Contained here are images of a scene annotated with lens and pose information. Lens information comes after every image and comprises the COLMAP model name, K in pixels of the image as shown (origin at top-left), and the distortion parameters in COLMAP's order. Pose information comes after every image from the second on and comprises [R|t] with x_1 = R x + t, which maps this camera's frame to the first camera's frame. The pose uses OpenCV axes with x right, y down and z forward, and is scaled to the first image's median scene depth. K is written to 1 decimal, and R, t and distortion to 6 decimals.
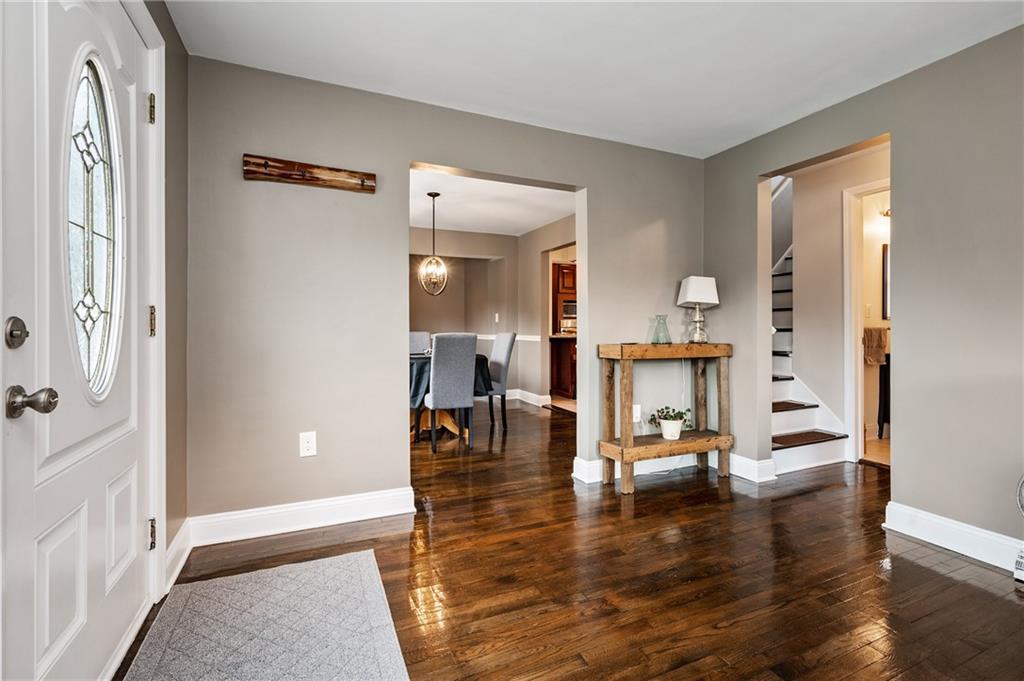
lens RADIAL K [[459.0, 0, 512.0], [0, 459.0, 325.3], [0, 0, 1]] dist [0.001109, -0.000284]
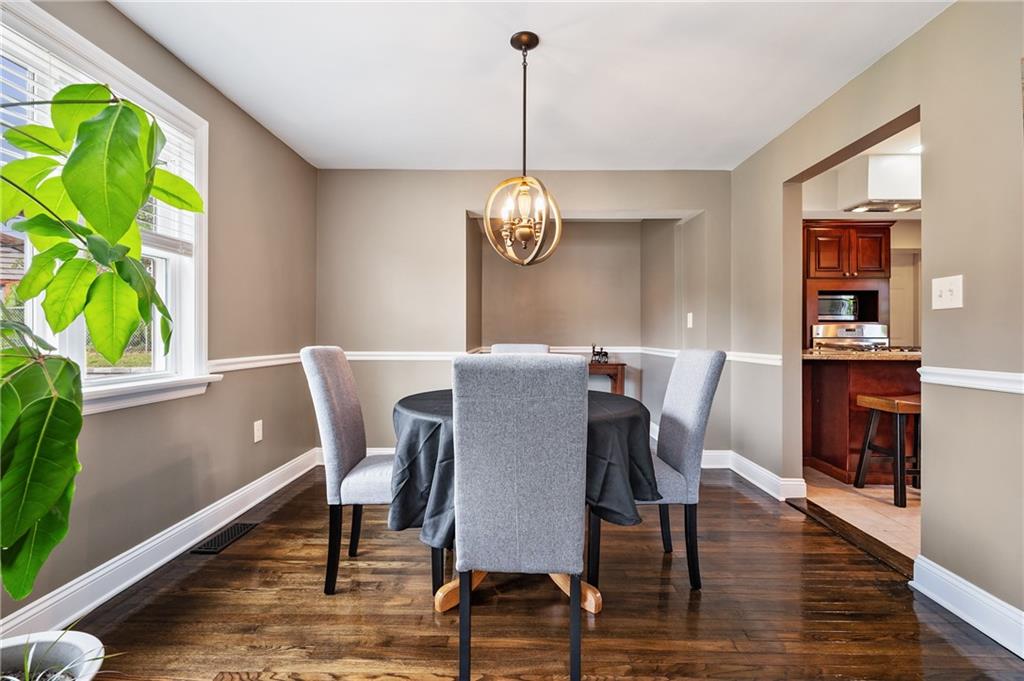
lens RADIAL K [[459.0, 0, 513.5], [0, 459.0, 339.5], [0, 0, 1]] dist [0.001109, -0.000284]
pose [[0.909584, 0.002148, -0.415515, 0.005918], [-0.000740, 0.999993, 0.003549, 0.006051], [0.415520, -0.002921, 0.909580, 0.444988]]
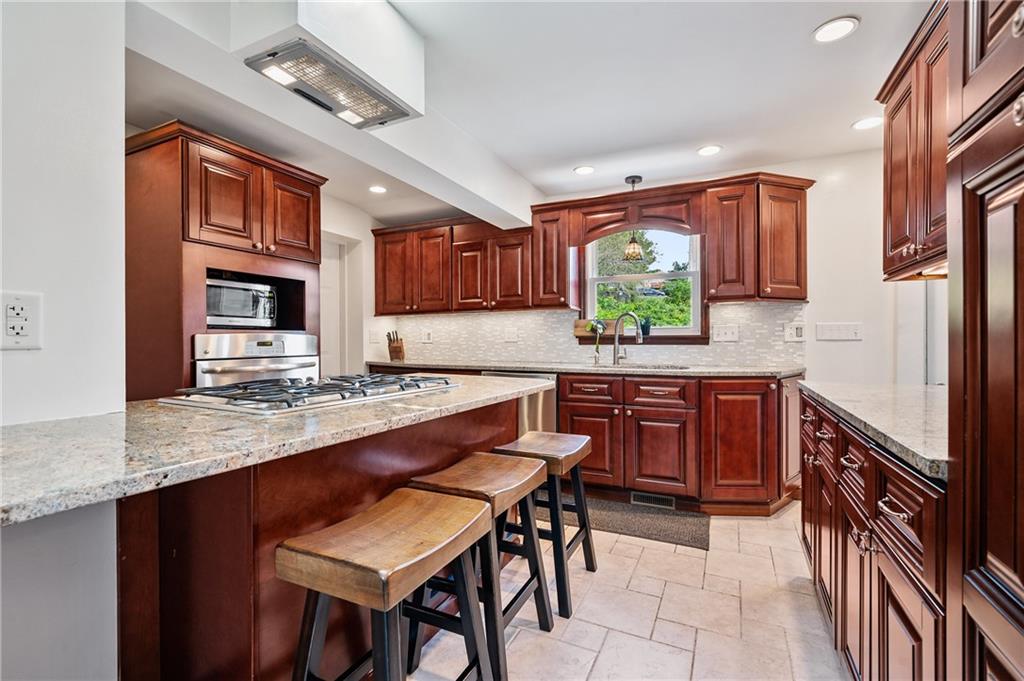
lens RADIAL K [[459.0, 0, 513.3], [0, 459.0, 341.9], [0, 0, 1]] dist [0.001109, -0.000284]
pose [[0.768743, -0.001980, 0.639555, 0.104687], [0.001995, 0.999998, 0.000698, -0.009920], [-0.639555, 0.000739, 0.768745, 0.904139]]
